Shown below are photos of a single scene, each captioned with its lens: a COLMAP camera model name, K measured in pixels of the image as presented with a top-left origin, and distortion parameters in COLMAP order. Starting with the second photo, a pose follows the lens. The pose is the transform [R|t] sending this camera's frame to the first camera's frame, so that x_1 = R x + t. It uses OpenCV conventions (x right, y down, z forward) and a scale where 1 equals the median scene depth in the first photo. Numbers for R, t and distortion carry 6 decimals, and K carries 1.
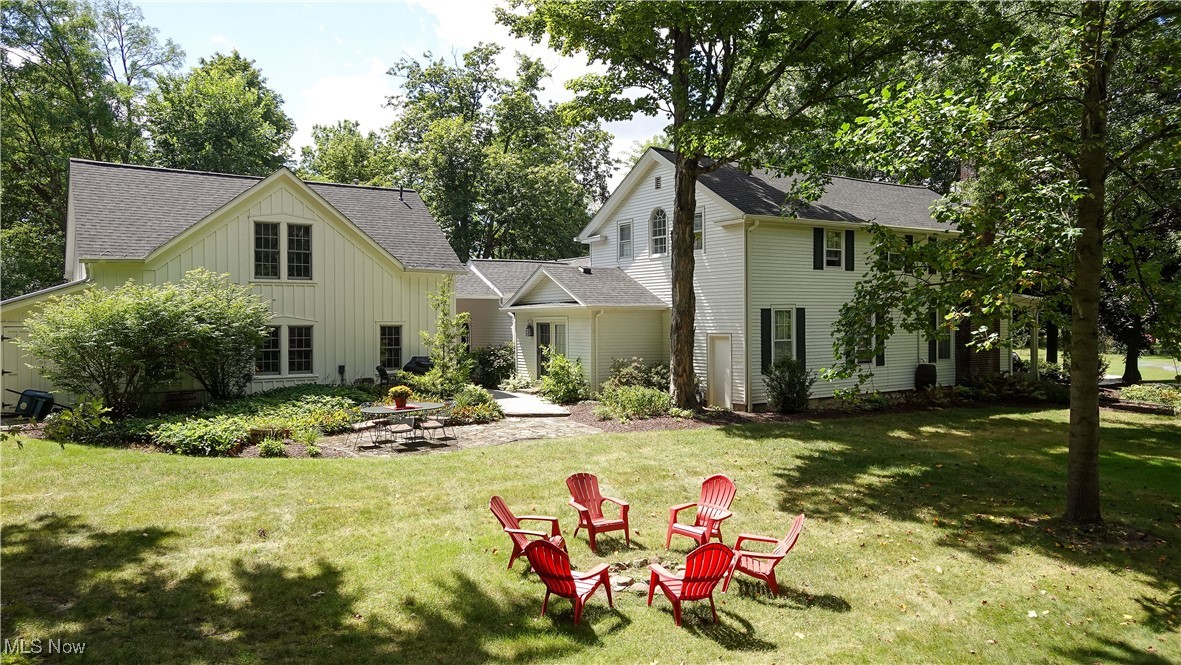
lens RADIAL K [[873.1, 0, 590.5], [0, 873.1, 332.5], [0, 0, 1]] dist [0.003313, 0.000716]
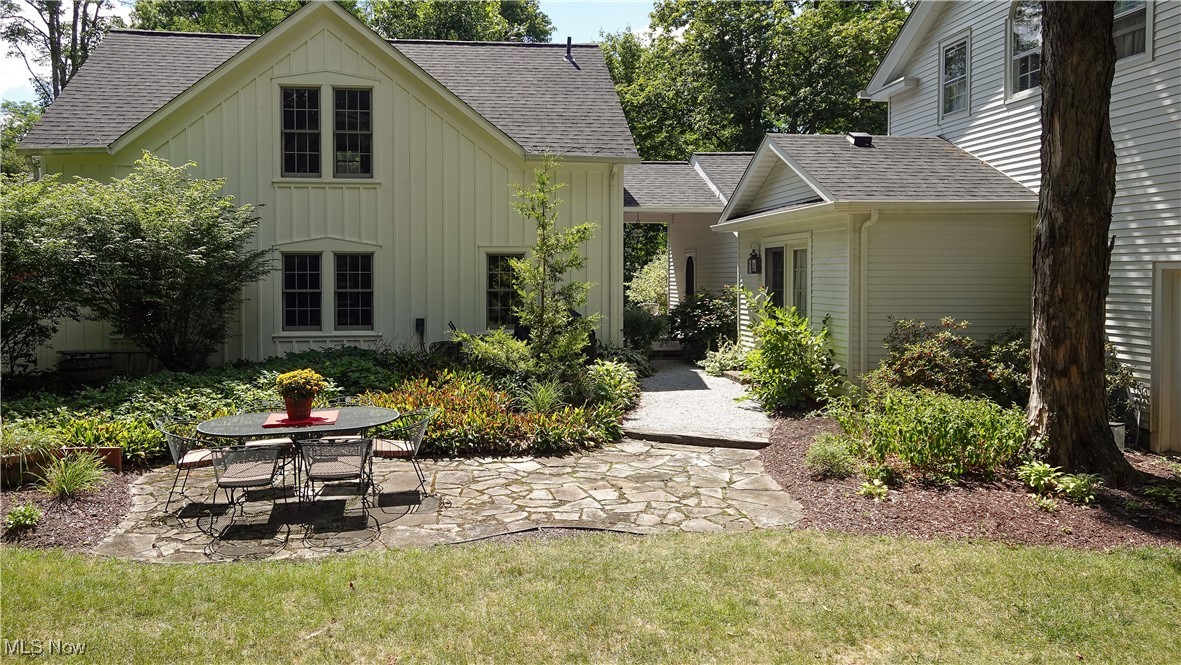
lens RADIAL K [[792.9, 0, 588.1], [0, 792.9, 304.9], [0, 0, 1]] dist [0.001708, -0.001793]
pose [[0.881478, 0.019070, -0.471839, 0.080040], [-0.008972, 0.999680, 0.023641, 0.014408], [0.472139, -0.016606, 0.881368, 0.581983]]
